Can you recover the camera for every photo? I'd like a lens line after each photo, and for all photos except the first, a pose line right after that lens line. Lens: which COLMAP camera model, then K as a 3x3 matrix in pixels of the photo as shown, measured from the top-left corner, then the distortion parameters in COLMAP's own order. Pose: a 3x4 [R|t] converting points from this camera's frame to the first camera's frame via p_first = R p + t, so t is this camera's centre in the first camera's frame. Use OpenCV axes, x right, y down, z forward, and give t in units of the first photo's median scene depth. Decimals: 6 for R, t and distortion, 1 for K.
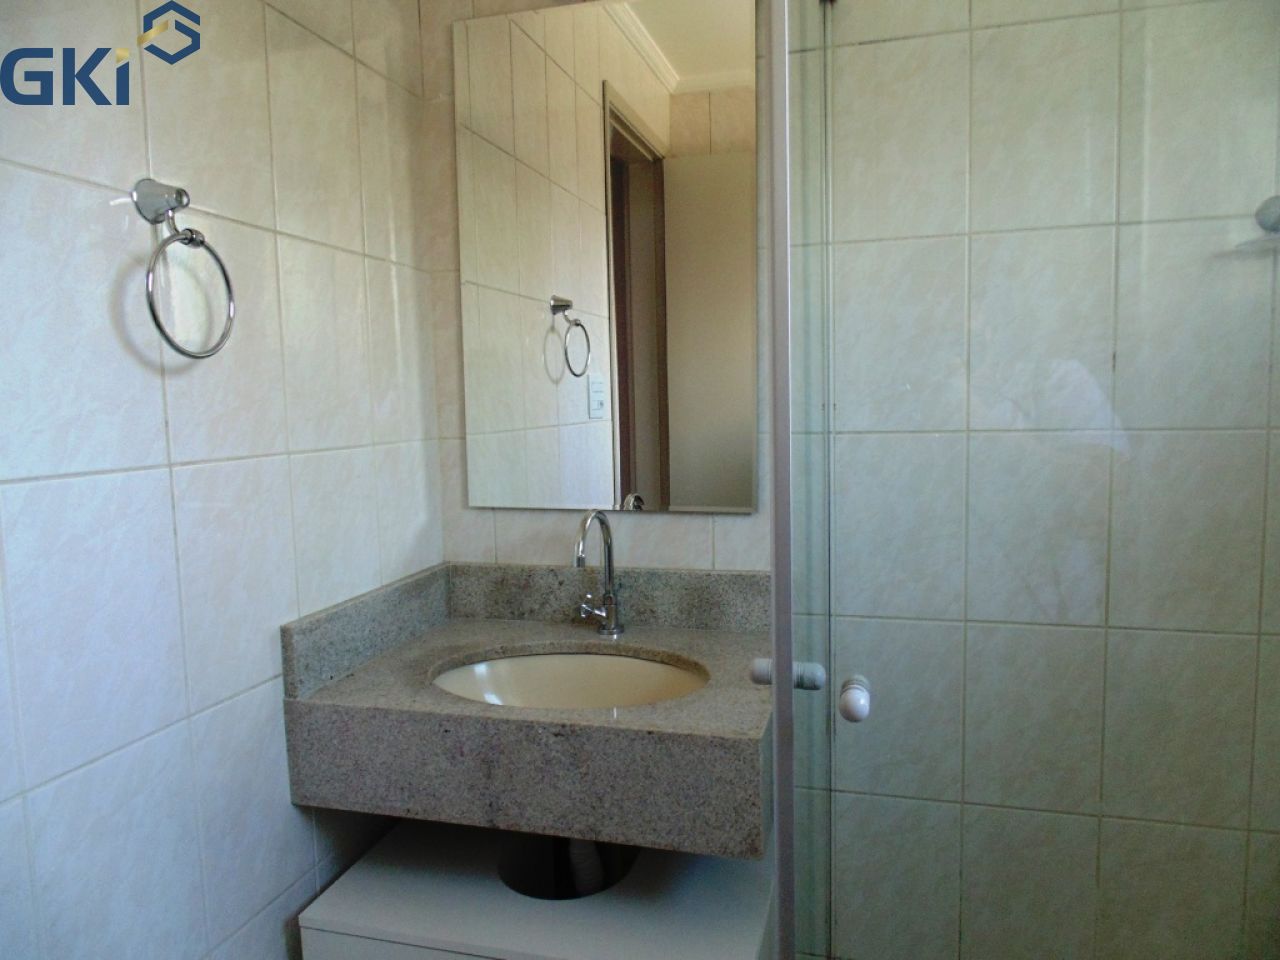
lens RADIAL K [[857.0, 0, 640.6], [0, 857.0, 475.5], [0, 0, 1]] dist [-0.010853, 0.000781]
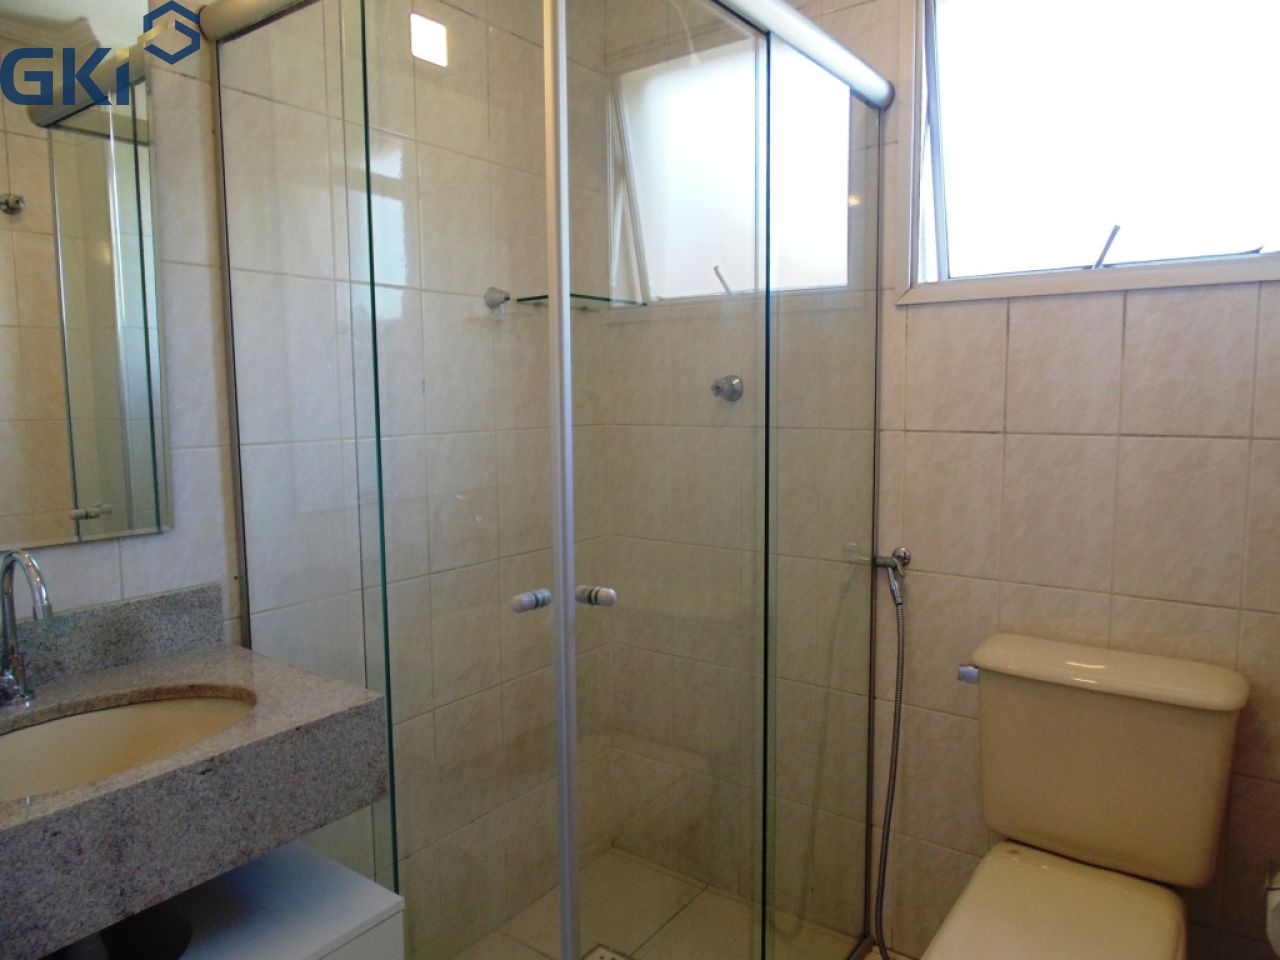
lens RADIAL K [[857.0, 0, 639.7], [0, 857.0, 481.3], [0, 0, 1]] dist [-0.010853, 0.000781]
pose [[0.347649, -0.076523, 0.934497, -0.752848], [0.083313, 0.995243, 0.050503, -0.021901], [-0.933916, 0.060298, 0.352370, 0.195478]]
